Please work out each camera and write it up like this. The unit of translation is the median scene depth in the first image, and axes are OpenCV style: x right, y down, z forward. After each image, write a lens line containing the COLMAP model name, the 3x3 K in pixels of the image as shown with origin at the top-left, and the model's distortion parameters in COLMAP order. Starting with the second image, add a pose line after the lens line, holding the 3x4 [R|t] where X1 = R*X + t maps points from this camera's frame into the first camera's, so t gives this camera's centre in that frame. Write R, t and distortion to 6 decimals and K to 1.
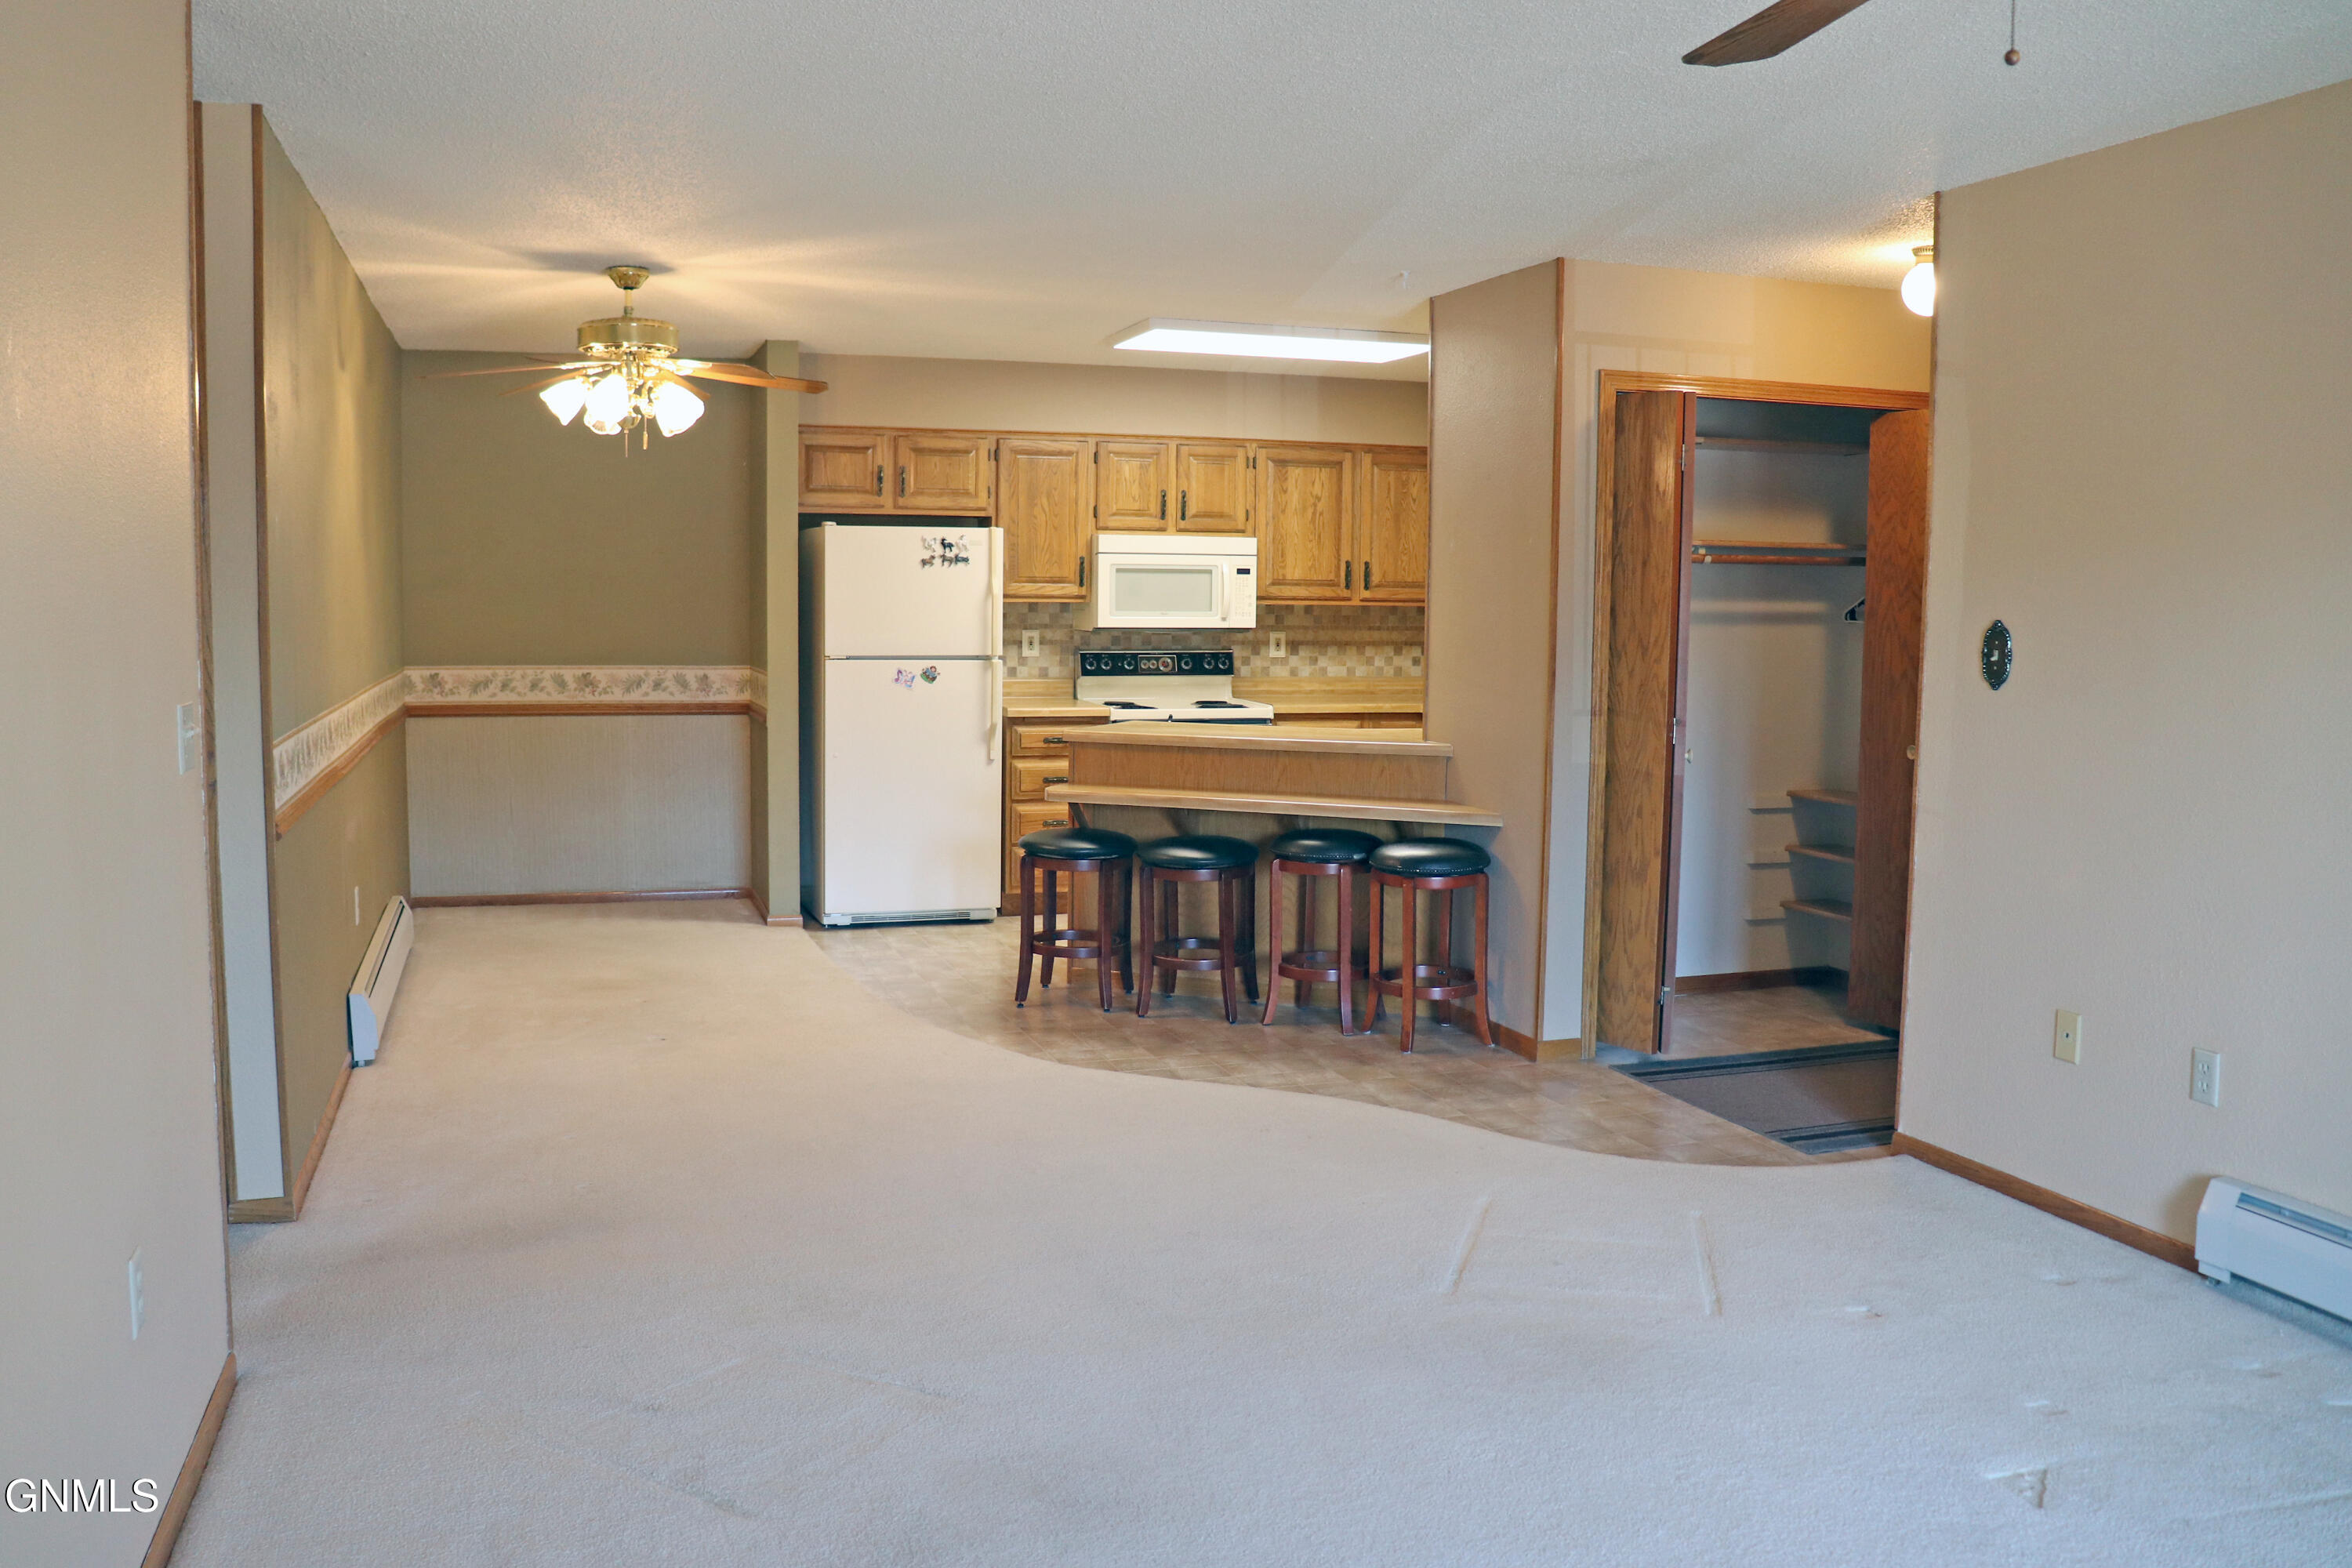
lens RADIAL K [[1948.5, 0, 1172.5], [0, 1948.5, 782.4], [0, 0, 1]] dist [-0.172956, 0.147993]
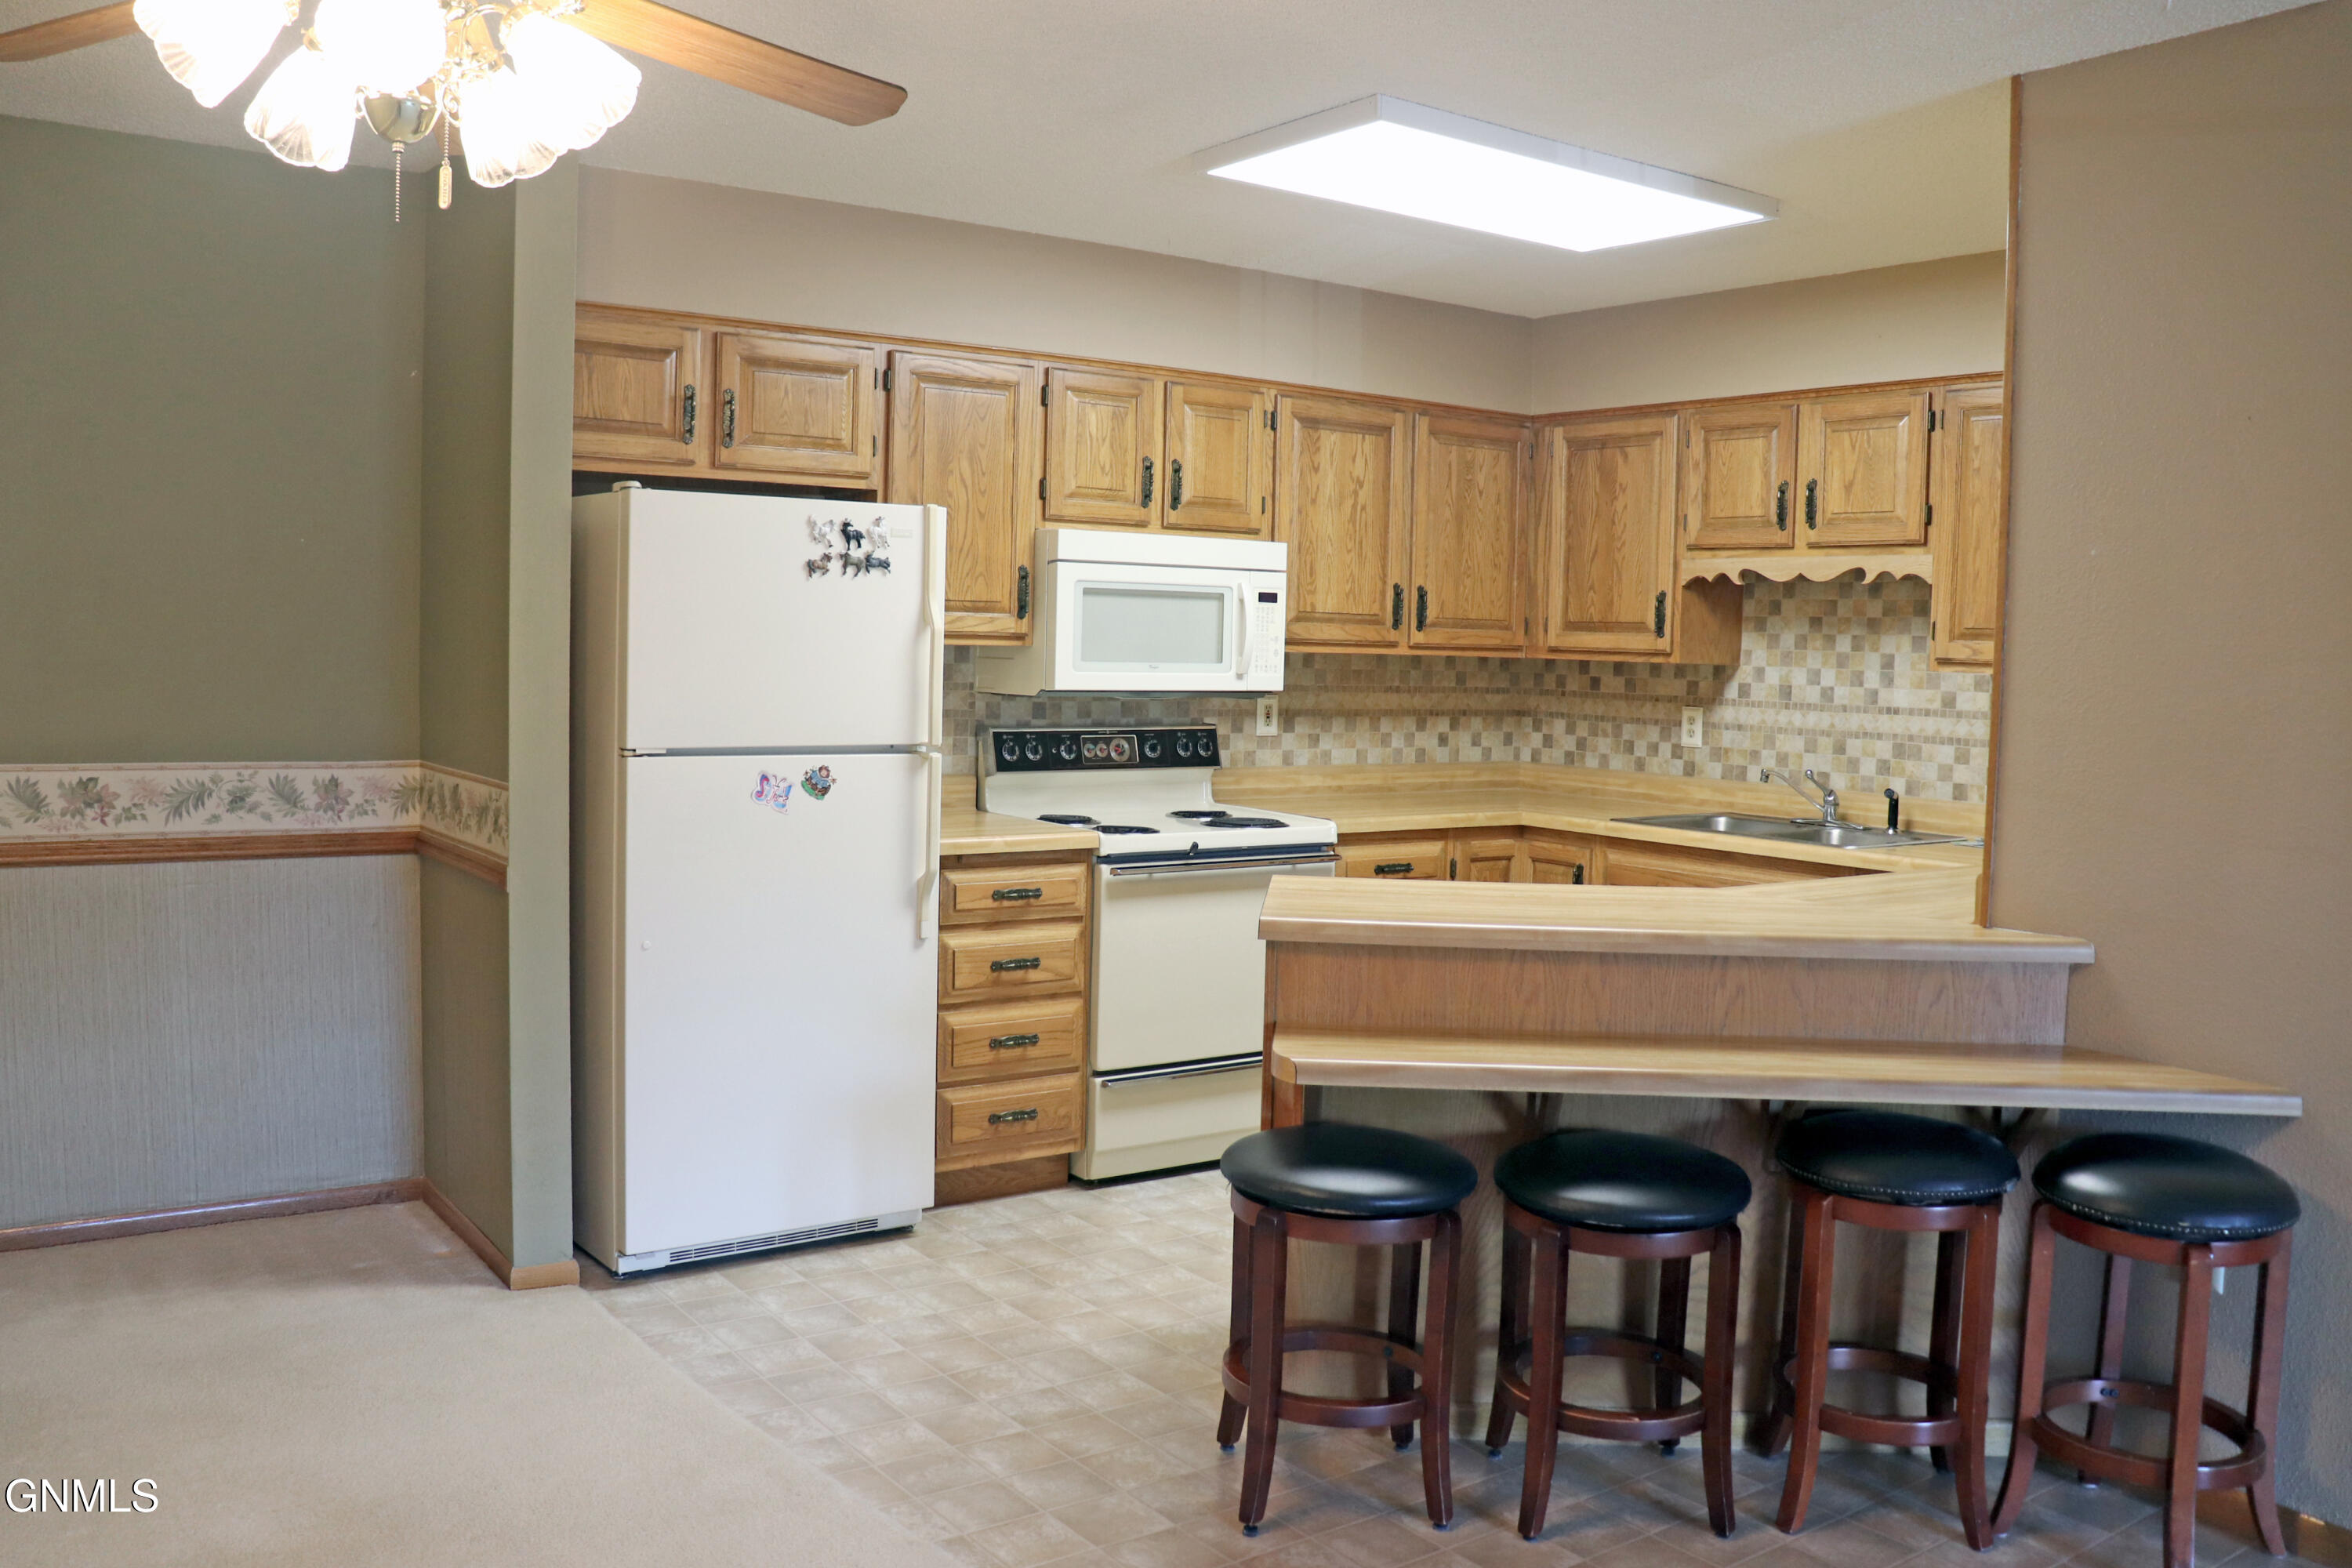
lens RADIAL K [[1948.5, 0, 1174.6], [0, 1948.5, 780.3], [0, 0, 1]] dist [-0.172956, 0.147993]
pose [[0.953737, -0.008947, 0.300509, -0.191137], [0.014944, 0.999732, -0.017665, -0.045789], [-0.300271, 0.021339, 0.953615, 0.477688]]
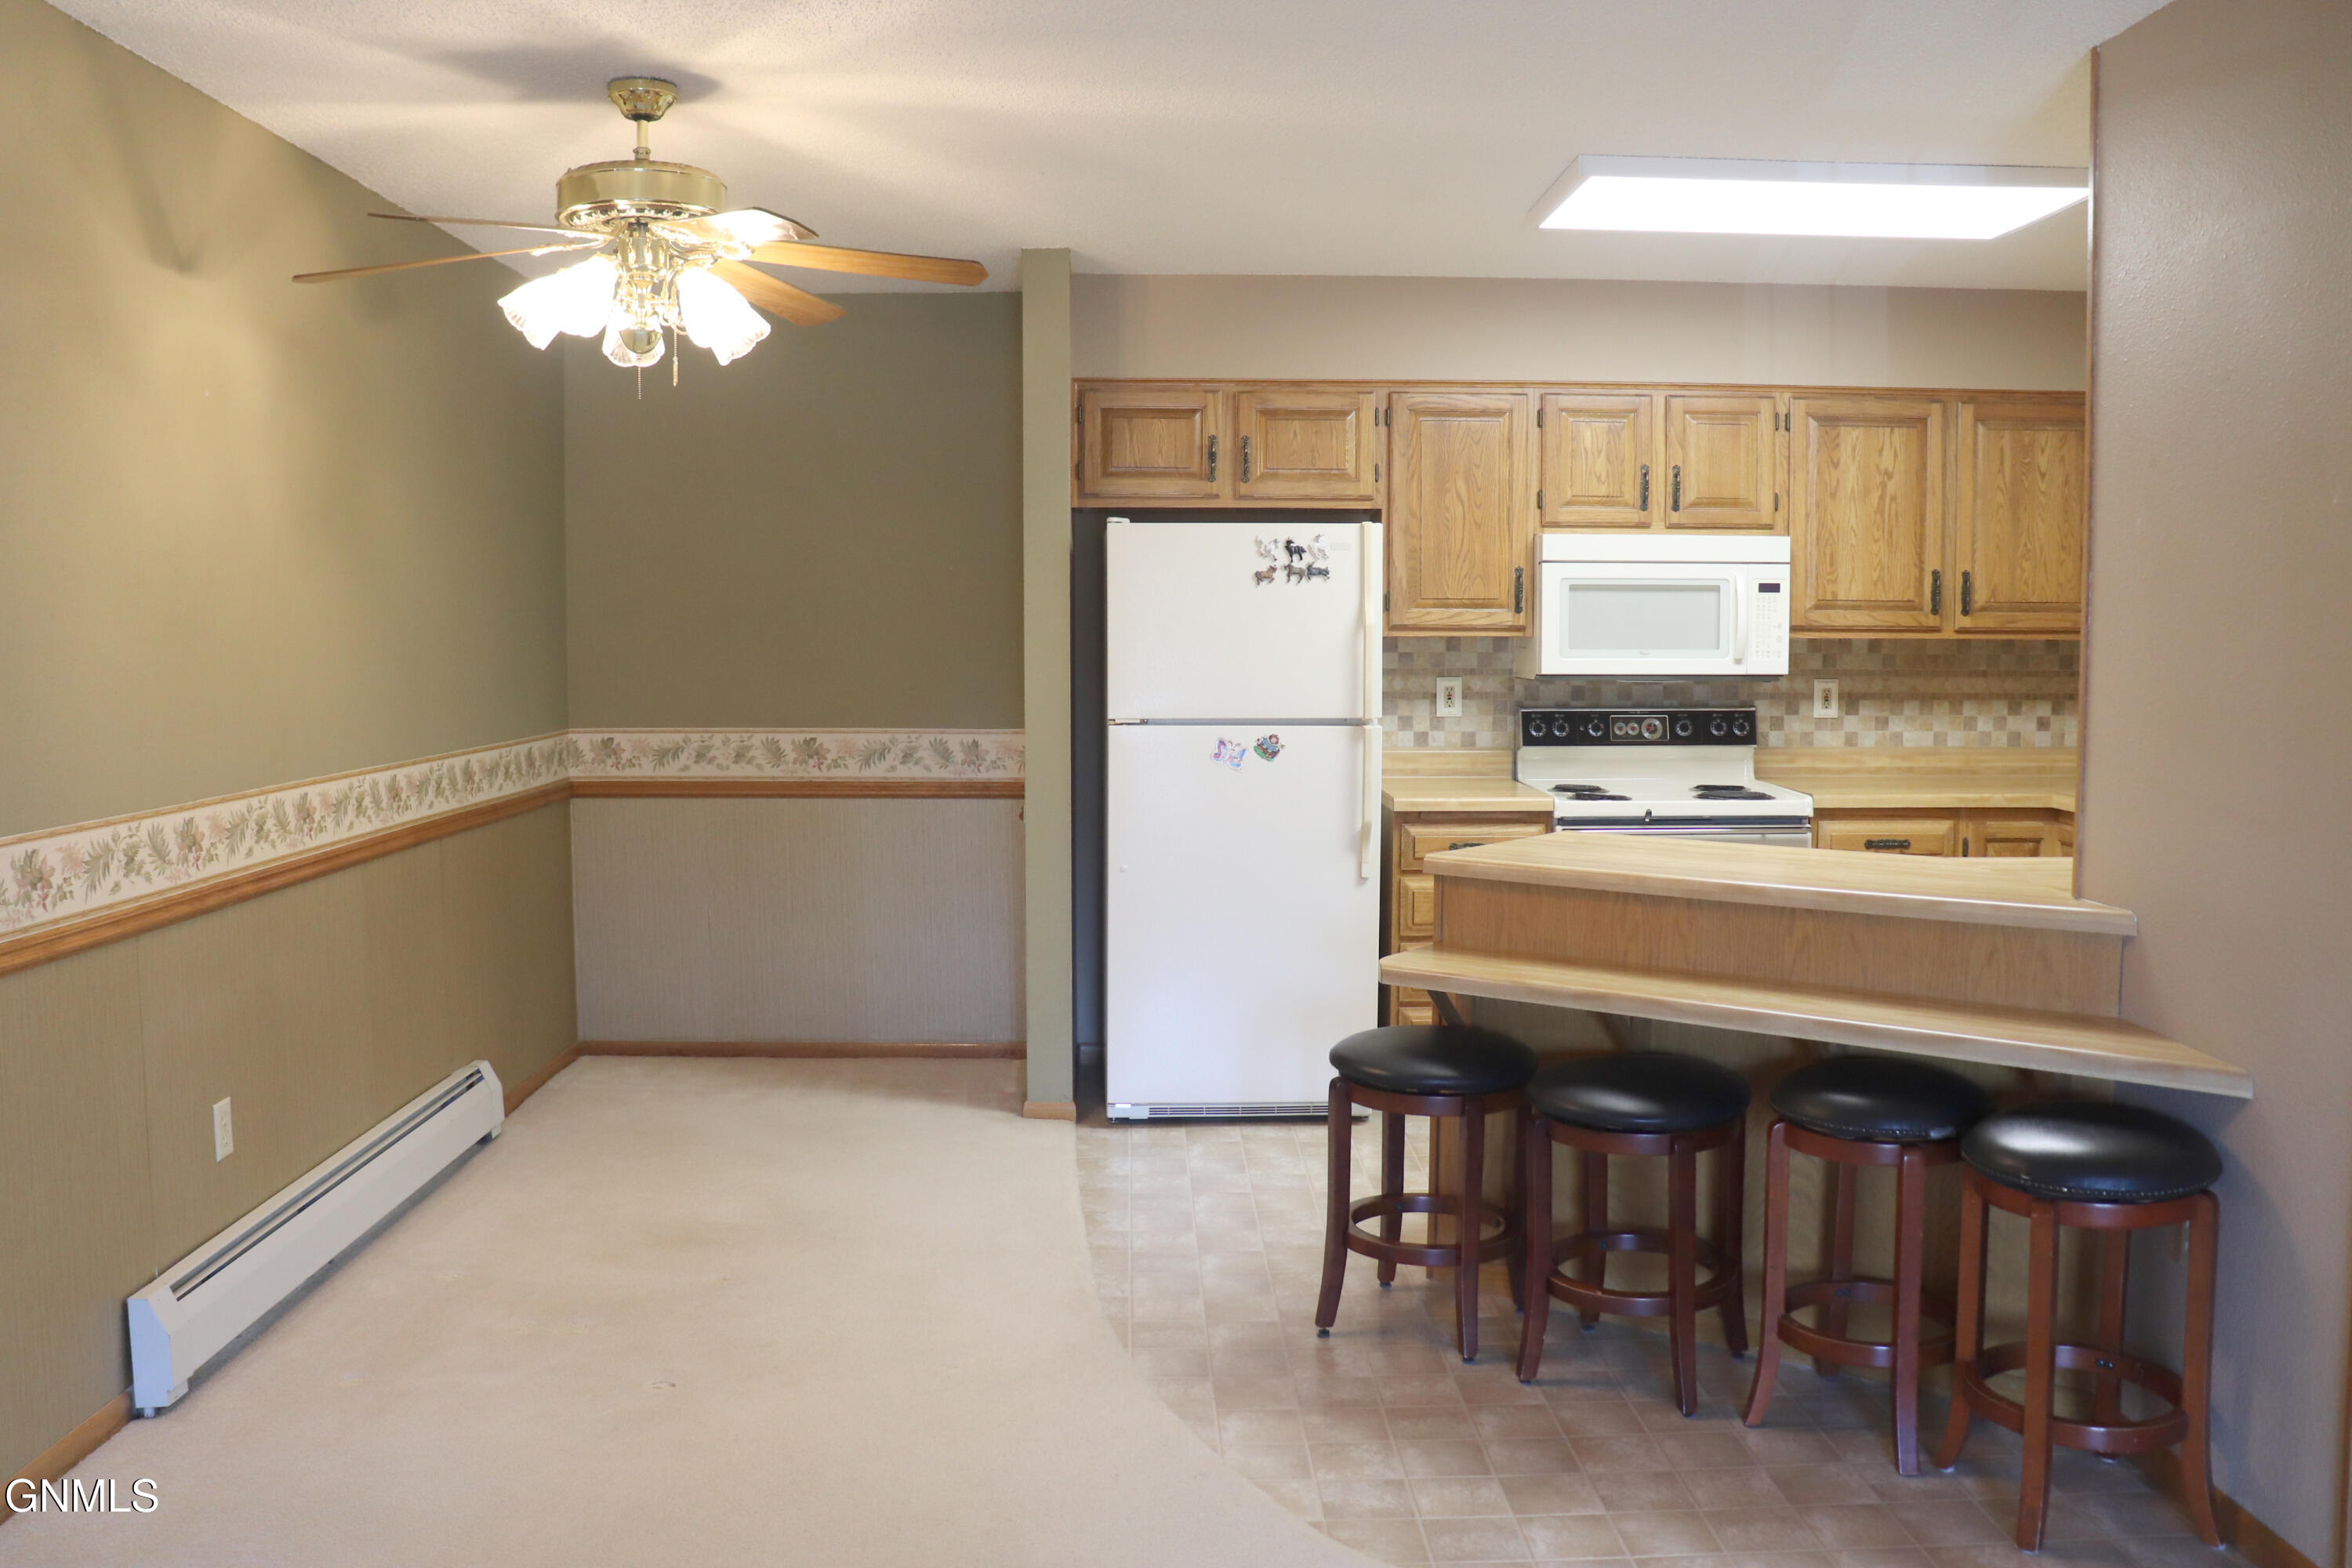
lens RADIAL K [[1948.5, 0, 1166.1], [0, 1948.5, 779.4], [0, 0, 1]] dist [-0.172956, 0.147993]
pose [[0.955551, 0.011995, -0.294581, 0.036510], [-0.017324, 0.999730, -0.015489, -0.034190], [0.294315, 0.019903, 0.955501, 0.362479]]
